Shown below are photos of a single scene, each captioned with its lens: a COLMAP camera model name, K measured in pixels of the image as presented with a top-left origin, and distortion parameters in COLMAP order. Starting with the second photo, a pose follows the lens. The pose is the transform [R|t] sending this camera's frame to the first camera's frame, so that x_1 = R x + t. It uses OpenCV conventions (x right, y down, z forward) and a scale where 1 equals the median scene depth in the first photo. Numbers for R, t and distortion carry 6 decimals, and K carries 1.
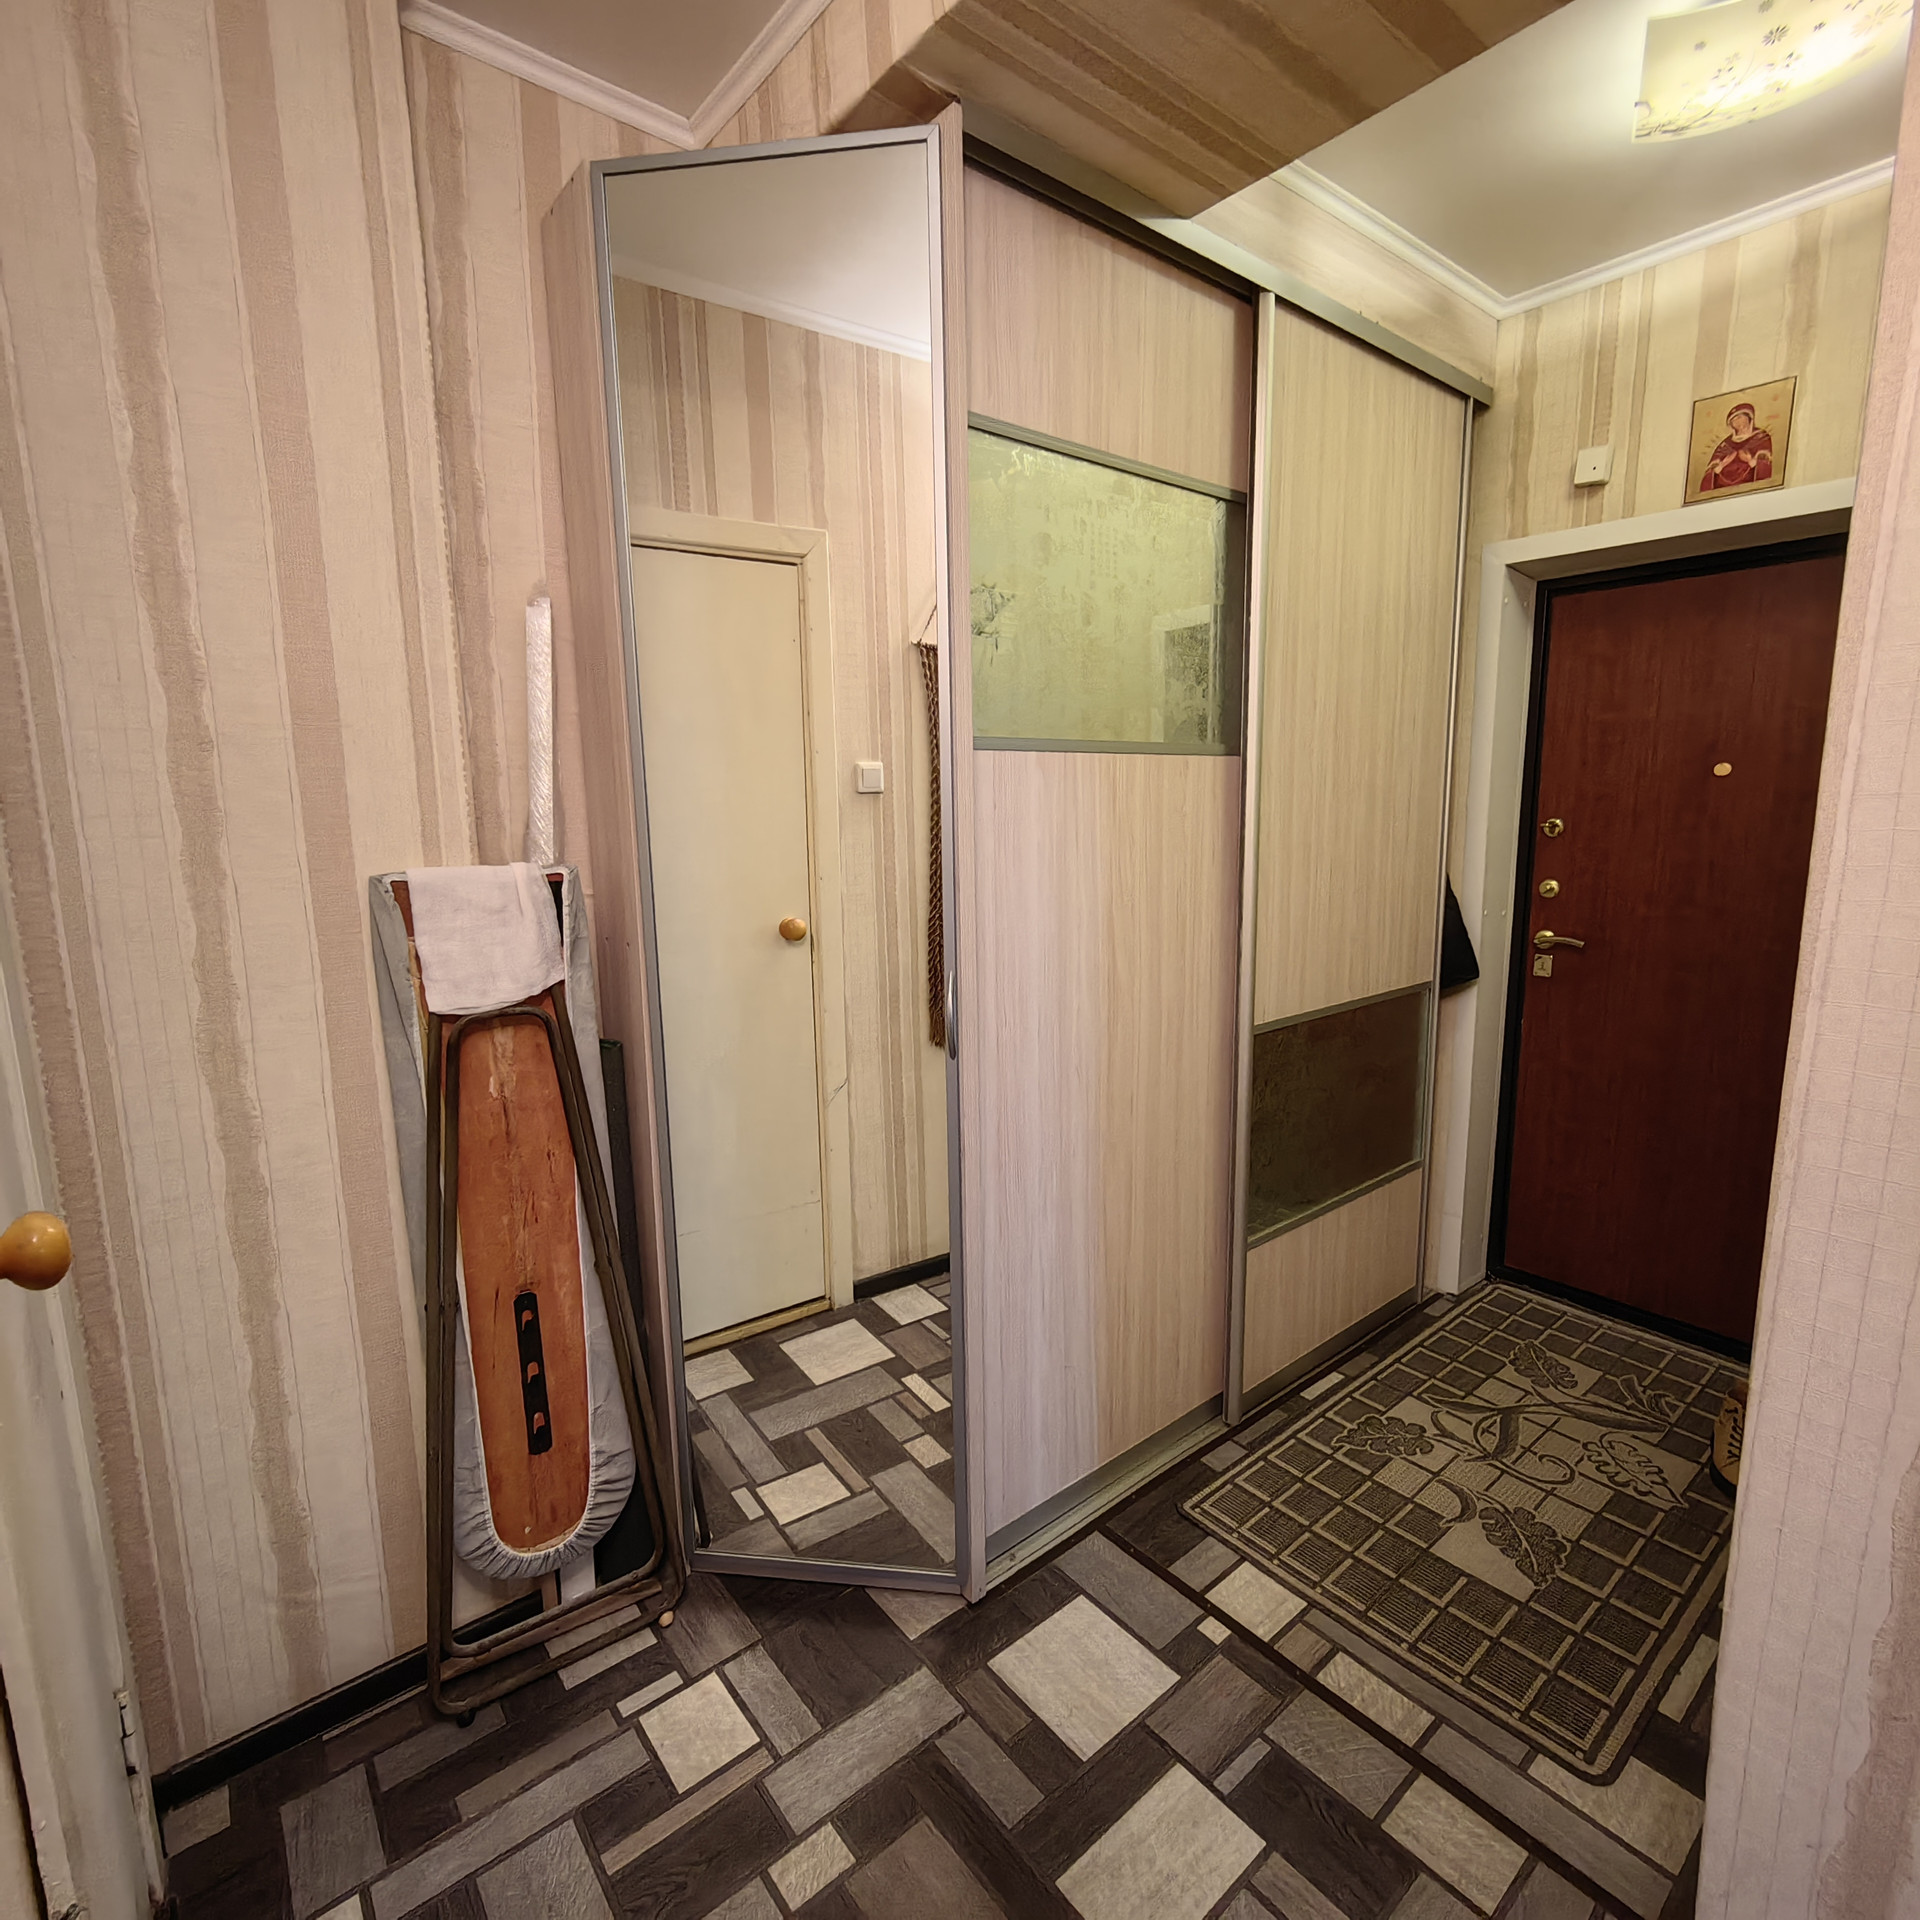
lens RADIAL K [[1001.6, 0, 966.3], [0, 1001.6, 964.0], [0, 0, 1]] dist [-0.007542, 0.005202]
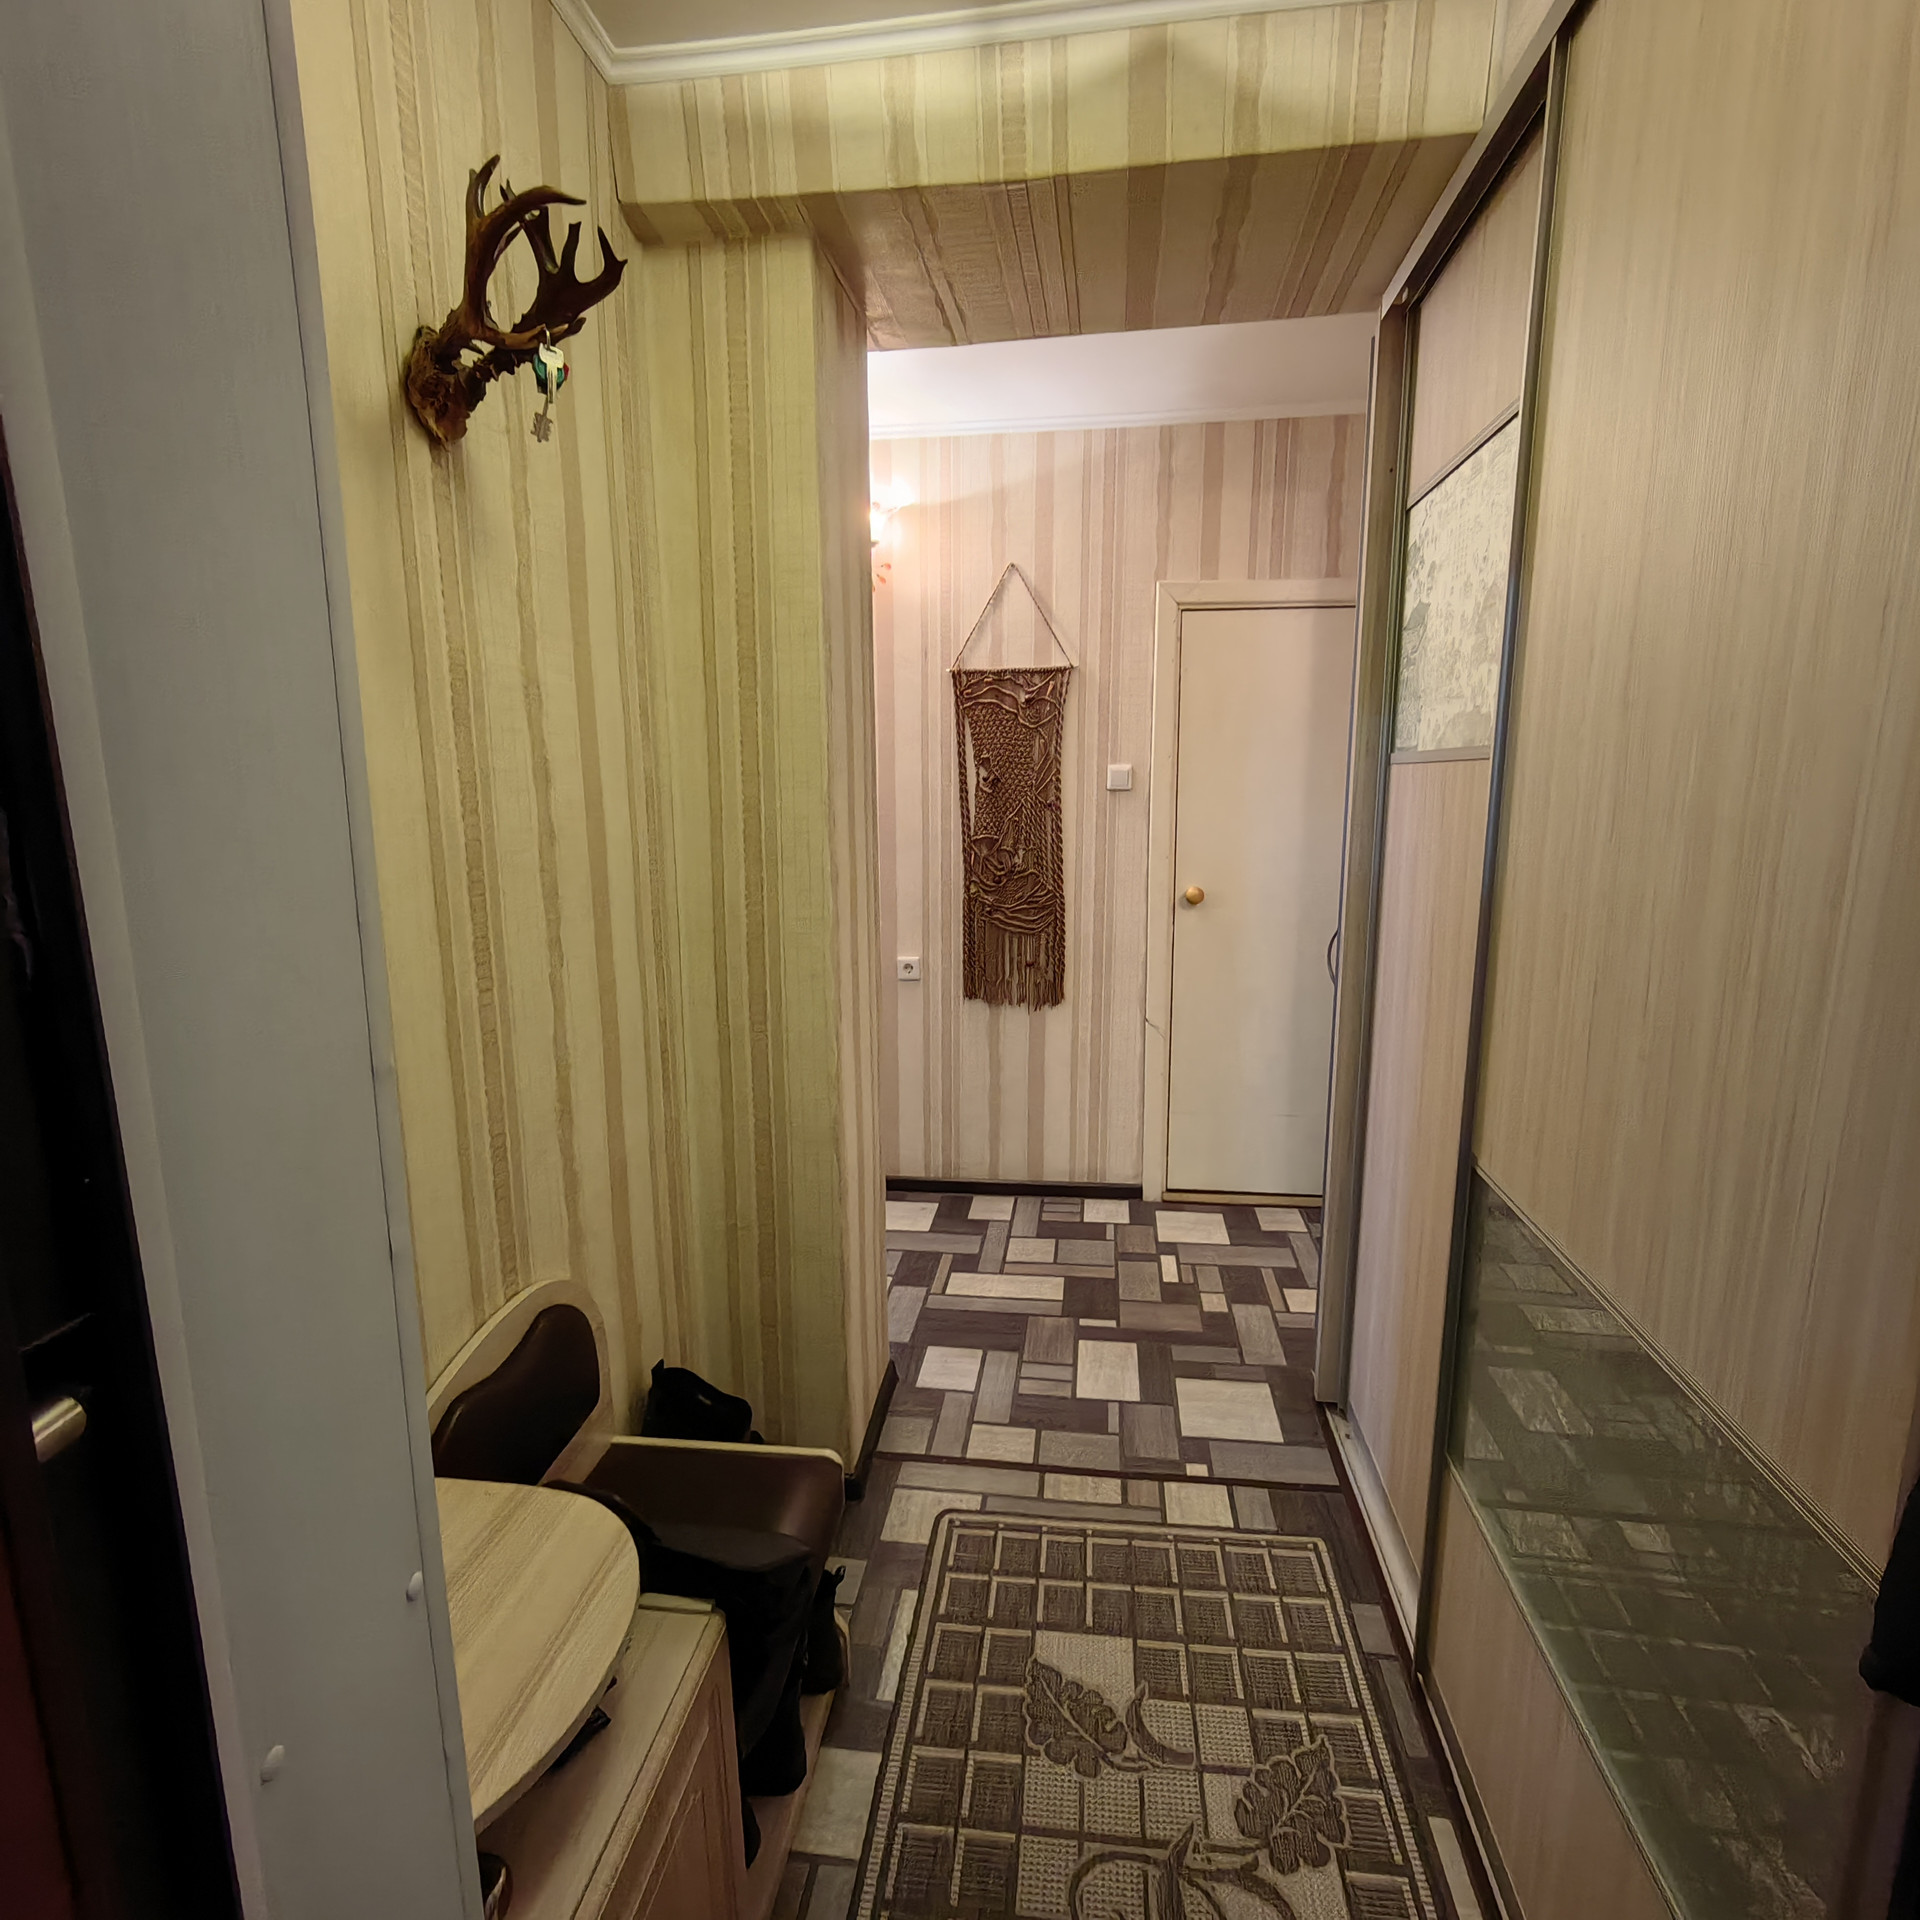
lens RADIAL K [[1001.6, 0, 955.2], [0, 1001.6, 968.9], [0, 0, 1]] dist [-0.007542, 0.005202]
pose [[-0.737475, 0.149048, -0.658723, 1.225326], [-0.088161, 0.945754, 0.312694, -0.298720], [0.669596, 0.288677, -0.684329, 1.499343]]
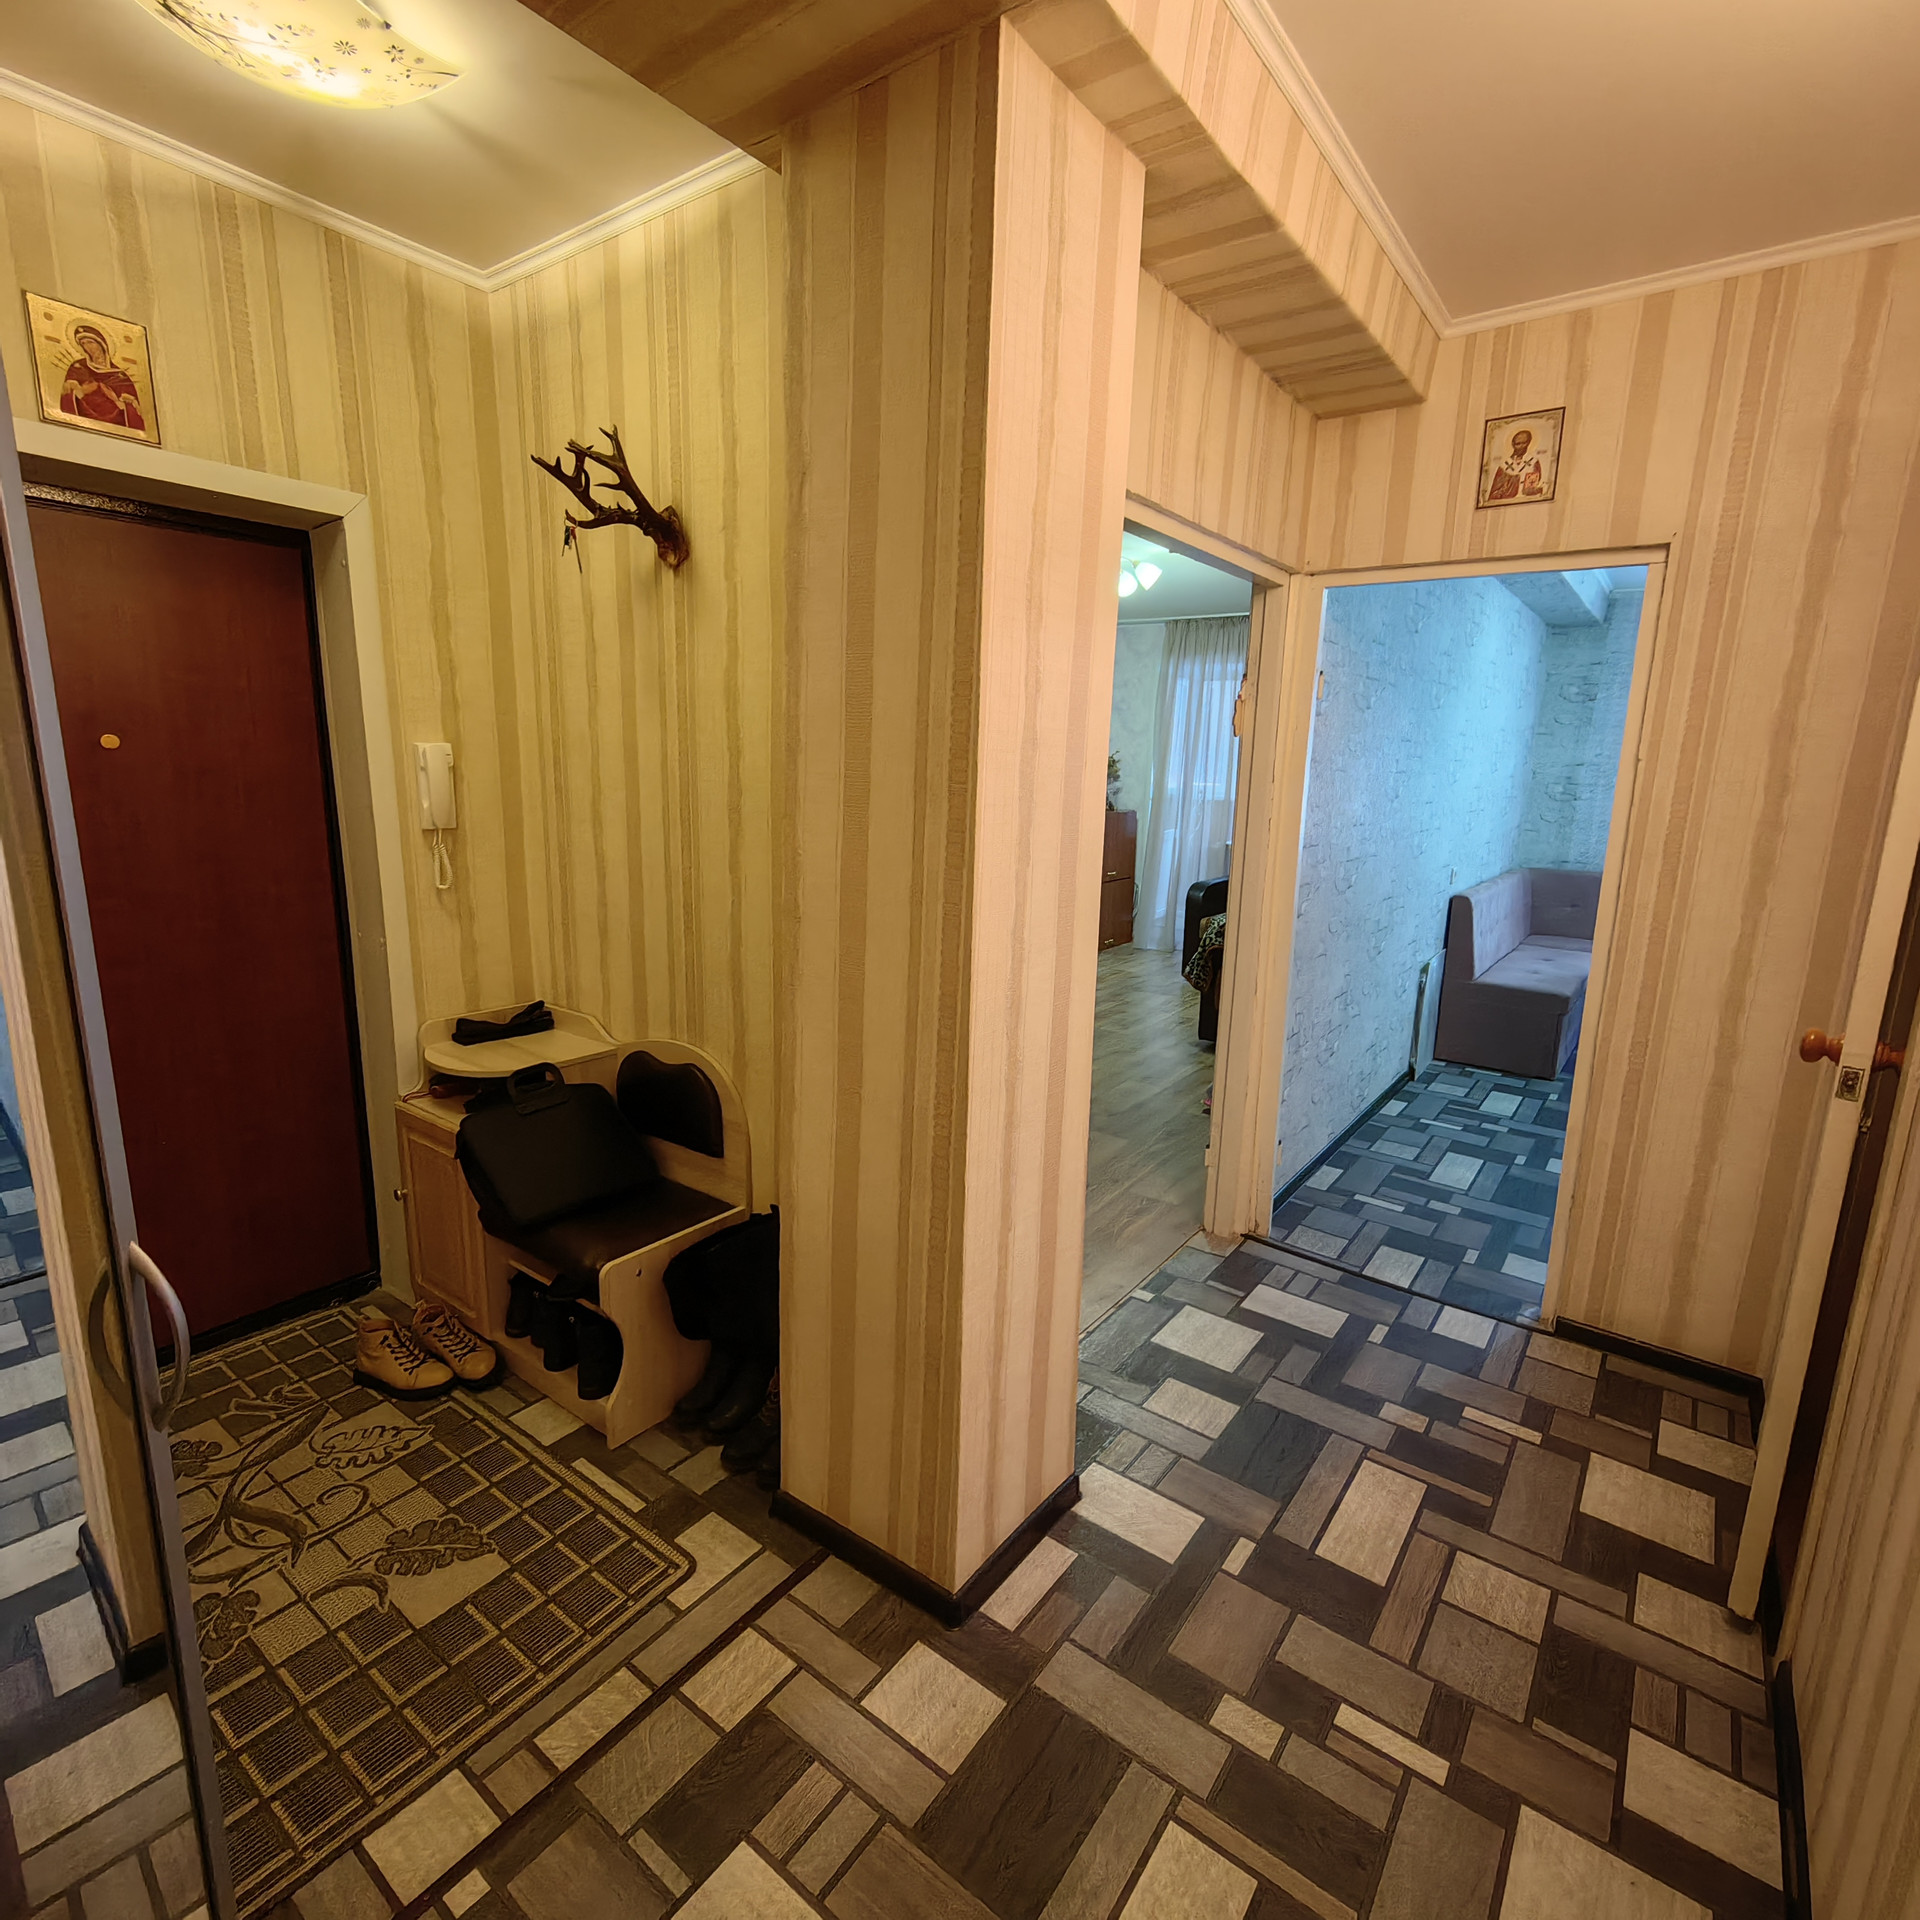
lens RADIAL K [[1001.6, 0, 973.0], [0, 1001.6, 962.8], [0, 0, 1]] dist [-0.007542, 0.005202]
pose [[-0.245041, -0.187322, 0.951244, -0.447234], [0.134166, 0.965165, 0.224625, -0.140170], [-0.960185, 0.182667, -0.211372, 0.672354]]
